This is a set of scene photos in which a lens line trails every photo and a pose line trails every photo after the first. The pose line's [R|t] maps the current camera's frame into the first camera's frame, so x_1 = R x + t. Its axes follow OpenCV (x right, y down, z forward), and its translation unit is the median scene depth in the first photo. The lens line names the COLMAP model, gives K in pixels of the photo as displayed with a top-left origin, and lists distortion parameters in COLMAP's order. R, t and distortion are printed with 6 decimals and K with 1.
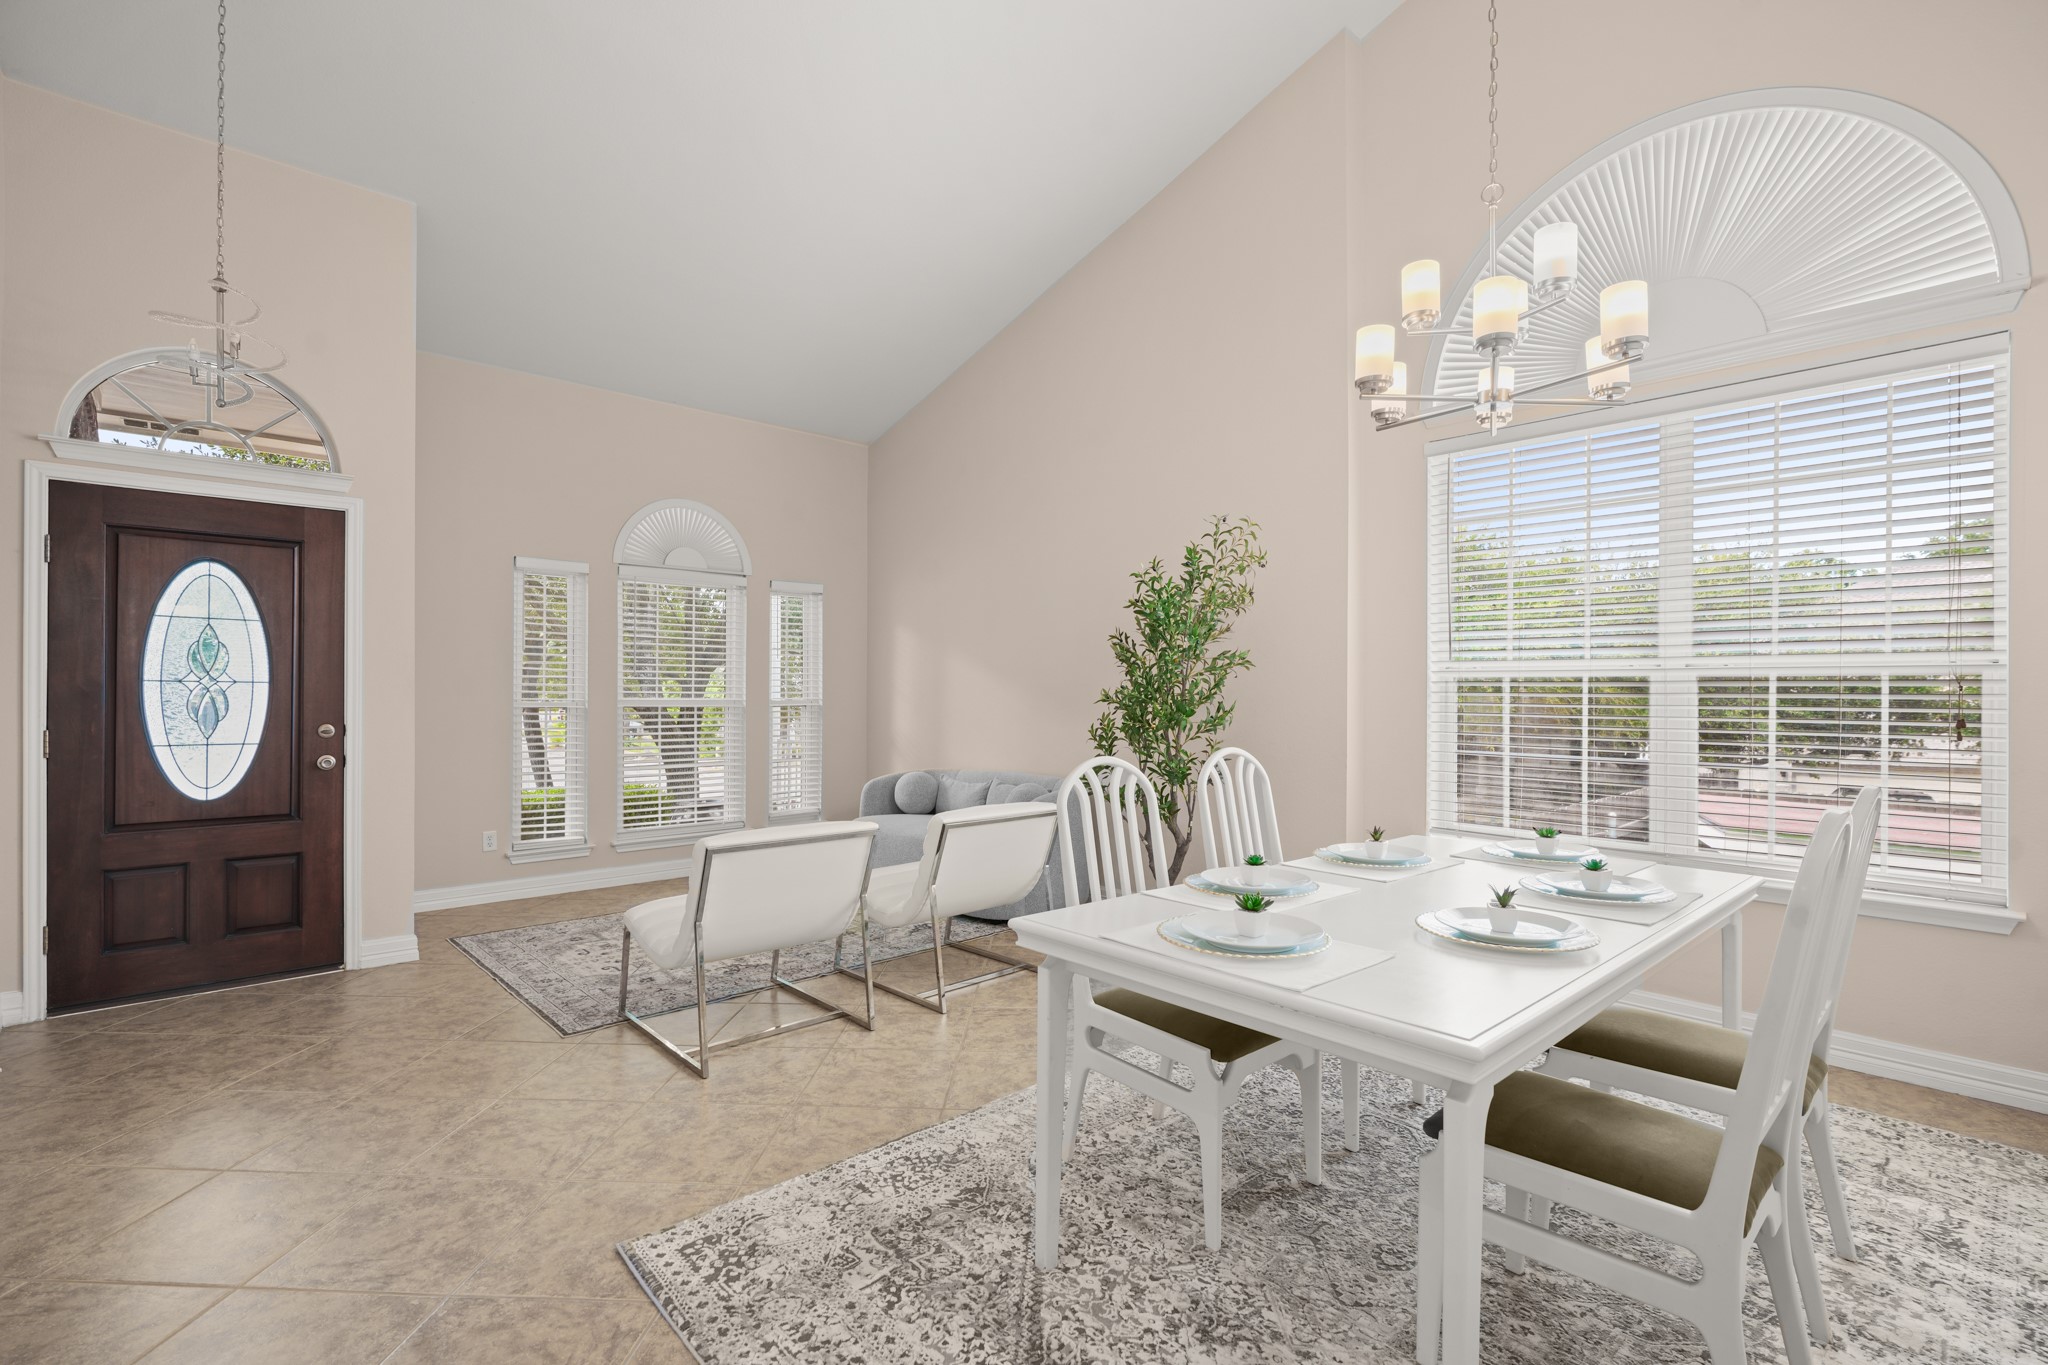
lens RADIAL K [[927.6, 0, 1024.0], [0, 927.6, 682.5], [0, 0, 1]] dist [-0.019177, -0.000029]
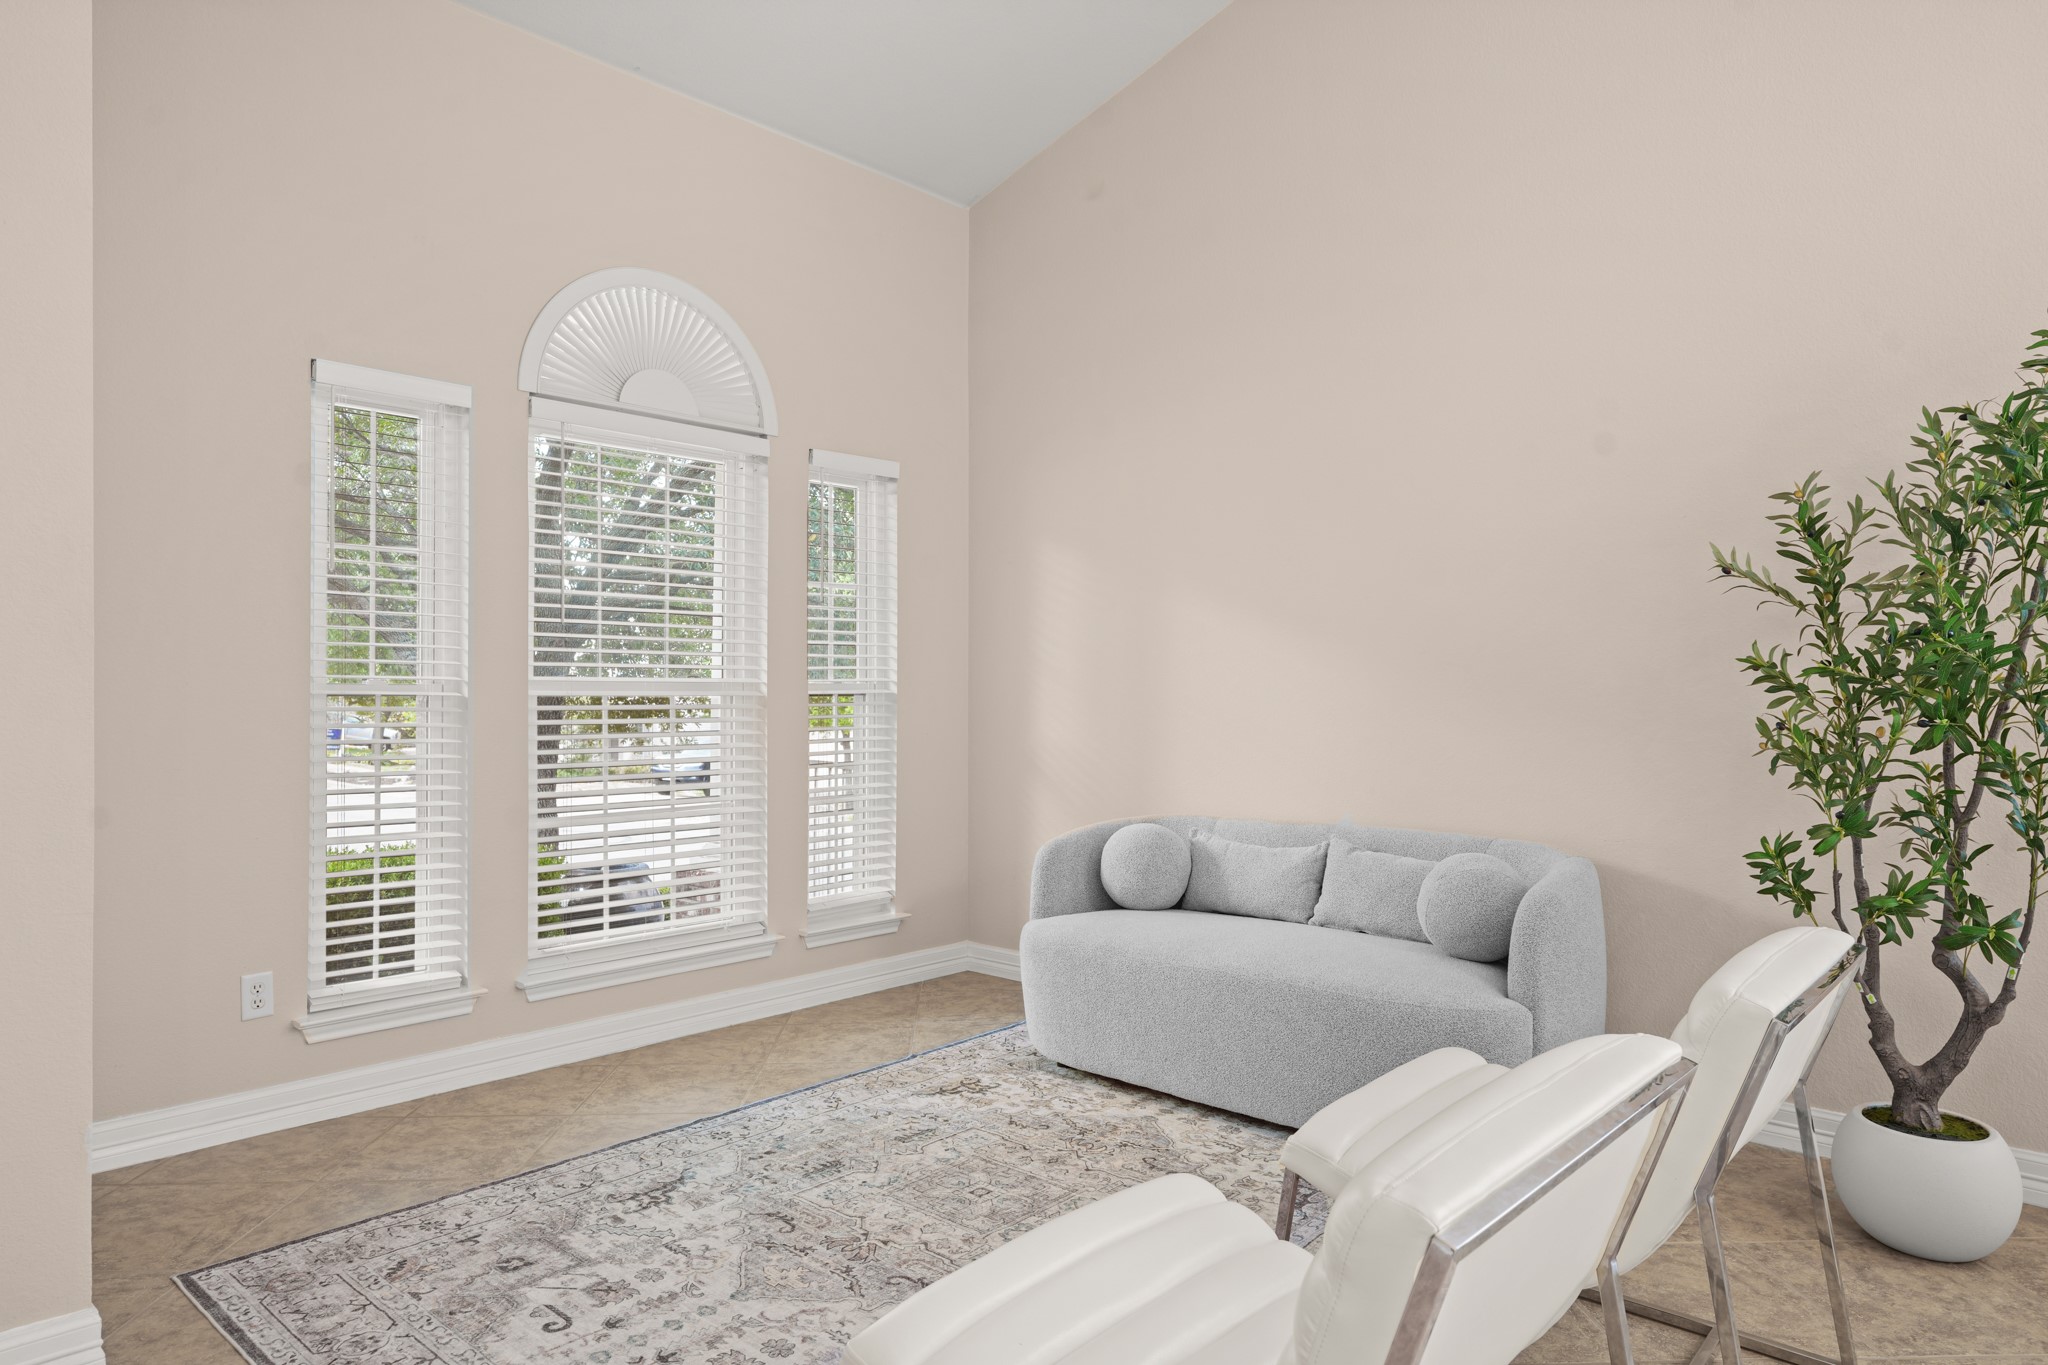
lens RADIAL K [[1251.5, 0, 1024.0], [0, 1251.5, 682.5], [0, 0, 1]] dist [-0.005851, -0.002011]
pose [[0.996738, 0.000328, 0.080699, -0.340382], [-0.001145, 0.999949, 0.010075, 0.018907], [-0.080691, -0.010134, 0.996688, 0.487065]]
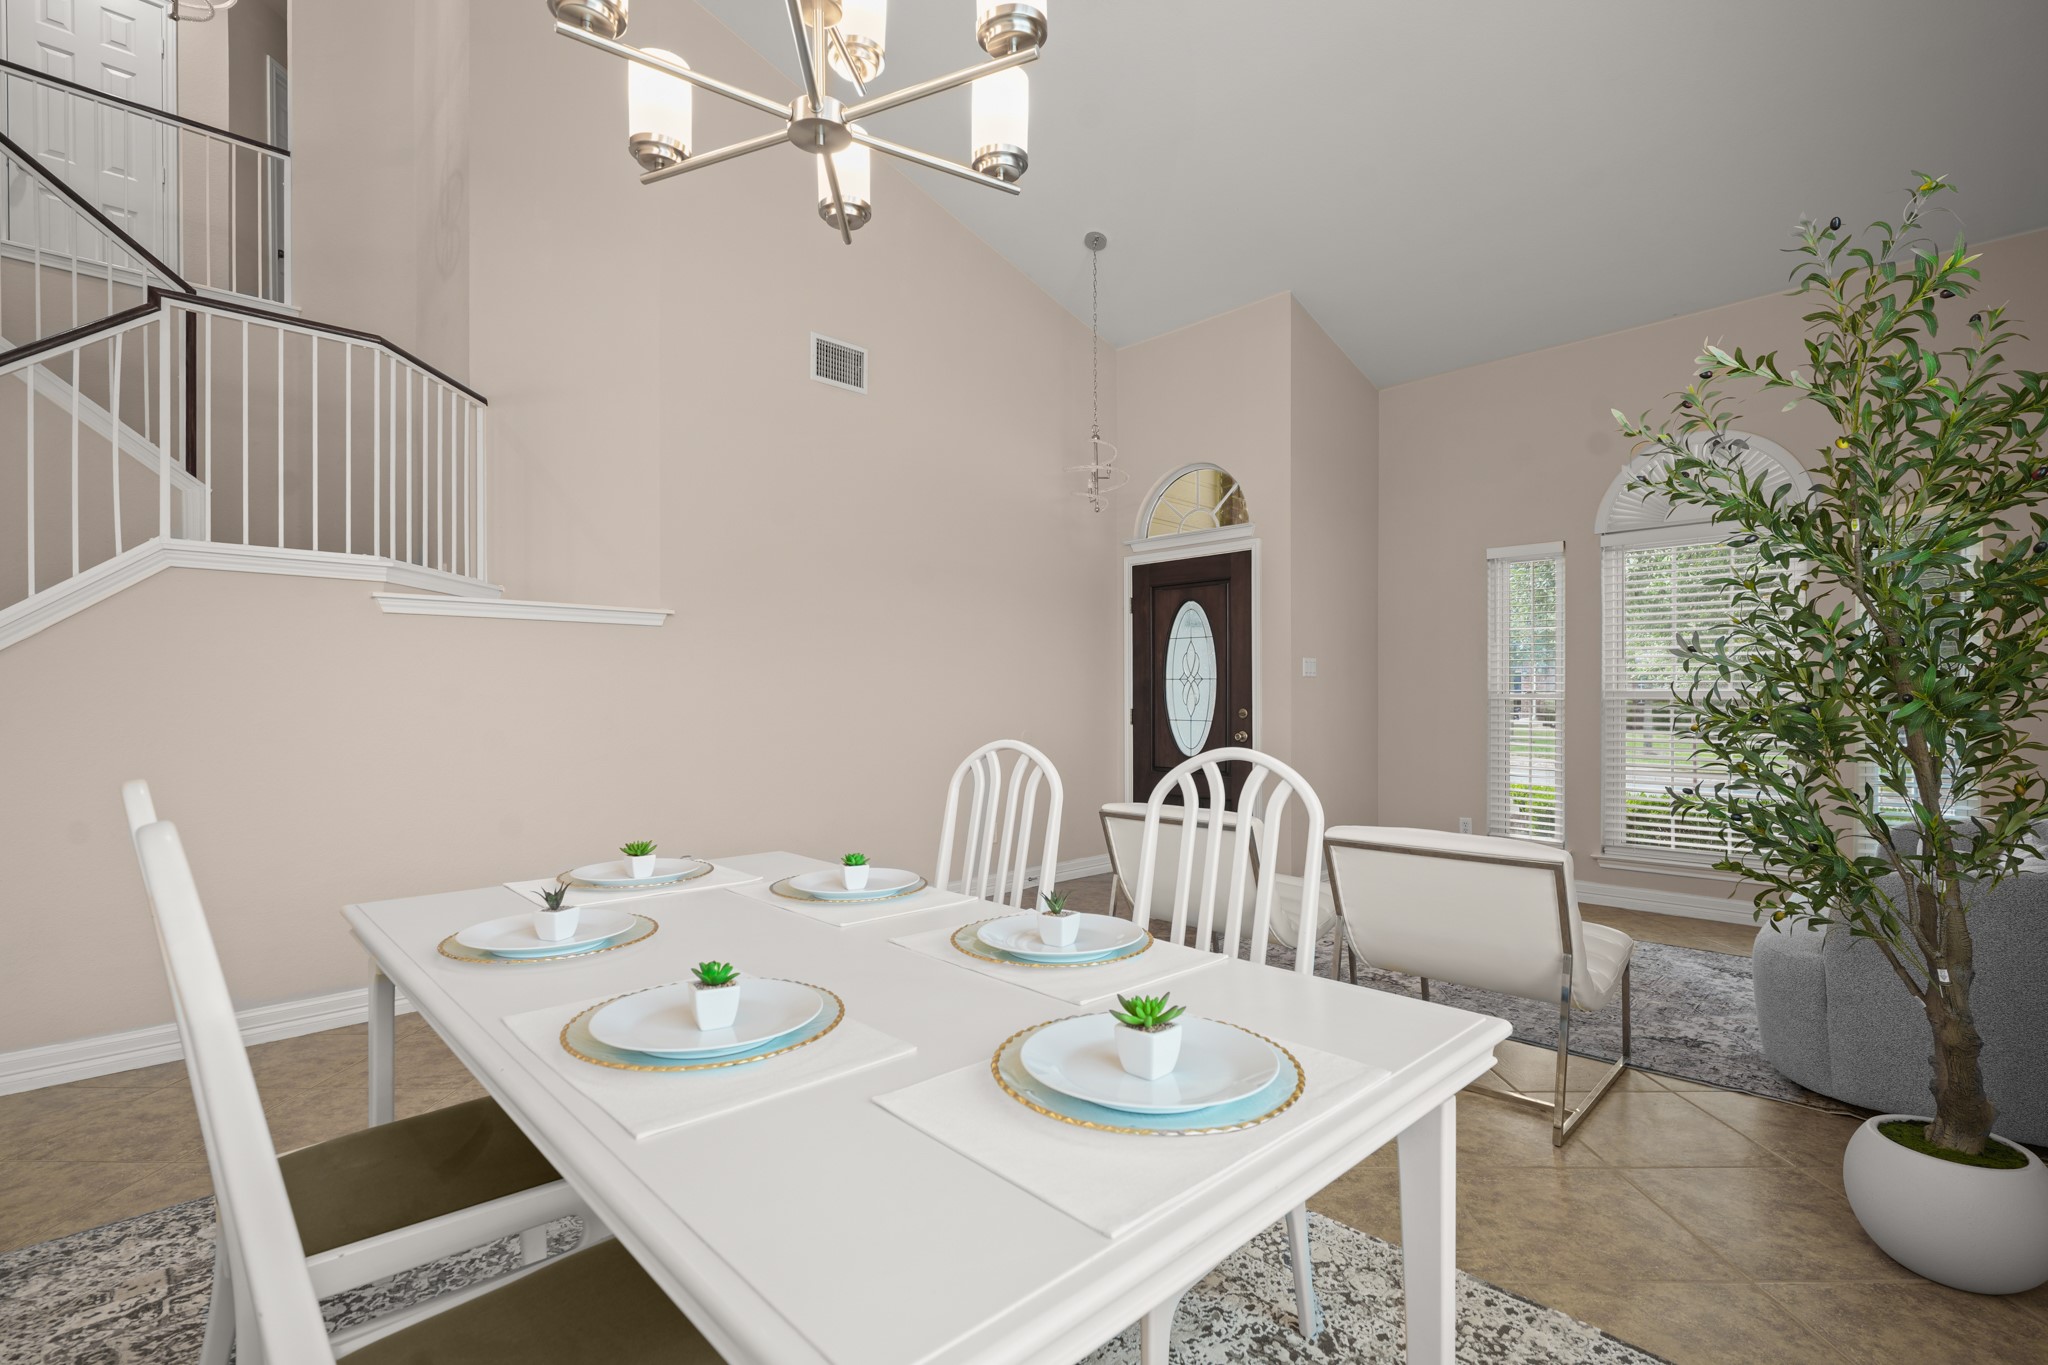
lens RADIAL K [[927.6, 0, 1024.0], [0, 927.6, 682.5], [0, 0, 1]] dist [-0.019177, -0.000029]
pose [[0.042217, -0.014212, -0.999007, 0.596573], [0.013334, 0.999818, -0.013660, 0.021136], [0.999019, -0.012744, 0.042399, 0.606988]]
